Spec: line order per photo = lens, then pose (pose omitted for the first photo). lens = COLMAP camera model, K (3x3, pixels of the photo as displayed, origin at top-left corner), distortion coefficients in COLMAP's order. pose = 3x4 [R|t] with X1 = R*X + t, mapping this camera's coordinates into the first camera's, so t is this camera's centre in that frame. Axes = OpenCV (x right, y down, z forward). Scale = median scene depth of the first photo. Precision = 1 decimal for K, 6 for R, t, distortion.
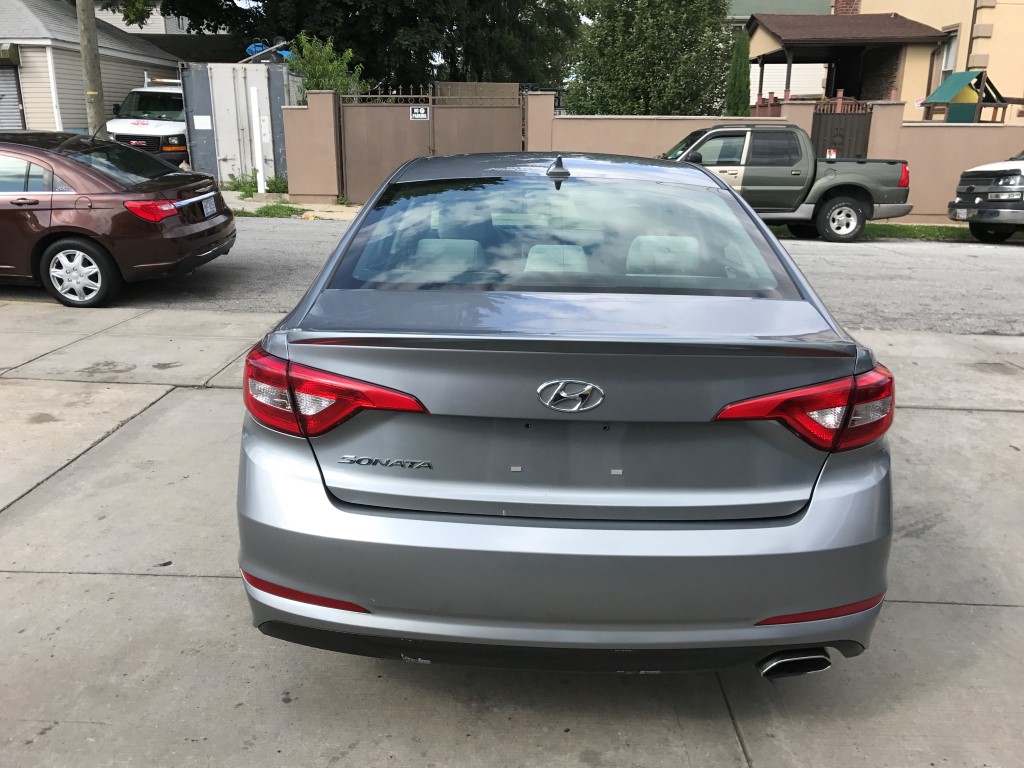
lens RADIAL K [[844.5, 0, 497.9], [0, 844.5, 371.0], [0, 0, 1]] dist [0.012944, -0.008116]
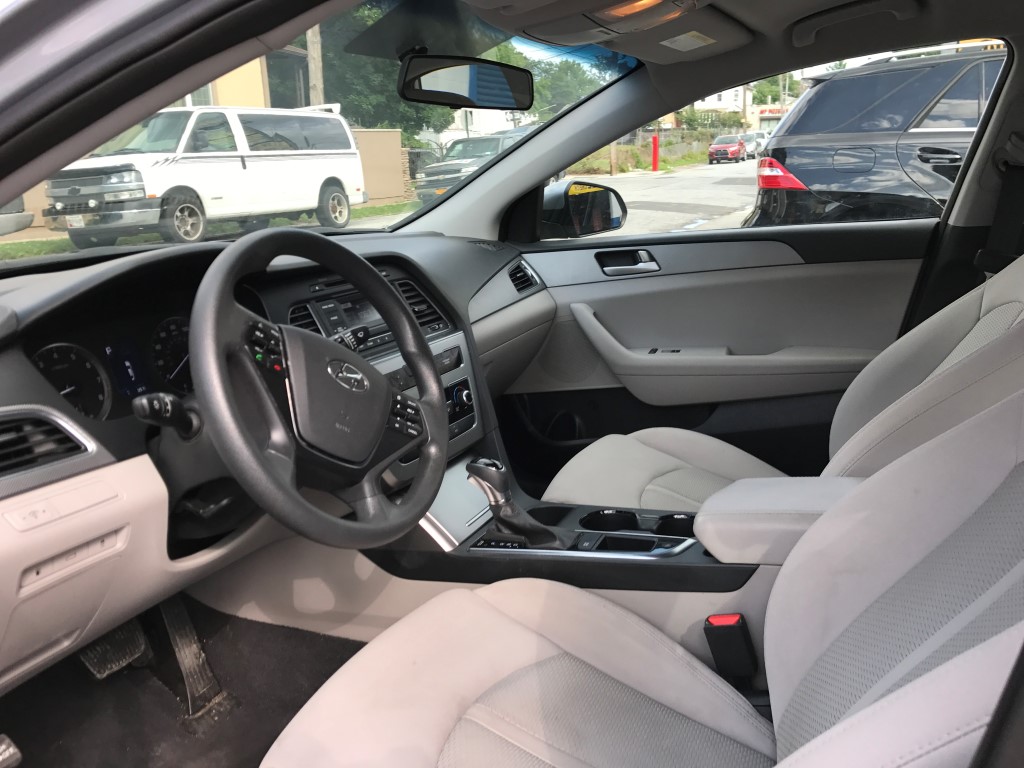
lens RADIAL K [[844.5, 0, 491.7], [0, 844.5, 366.5], [0, 0, 1]] dist [0.012944, -0.008116]
pose [[0.400039, -0.246008, 0.882864, -0.055287], [0.275725, 0.950979, 0.140053, -0.054286], [-0.874039, 0.187401, 0.448259, 0.298807]]
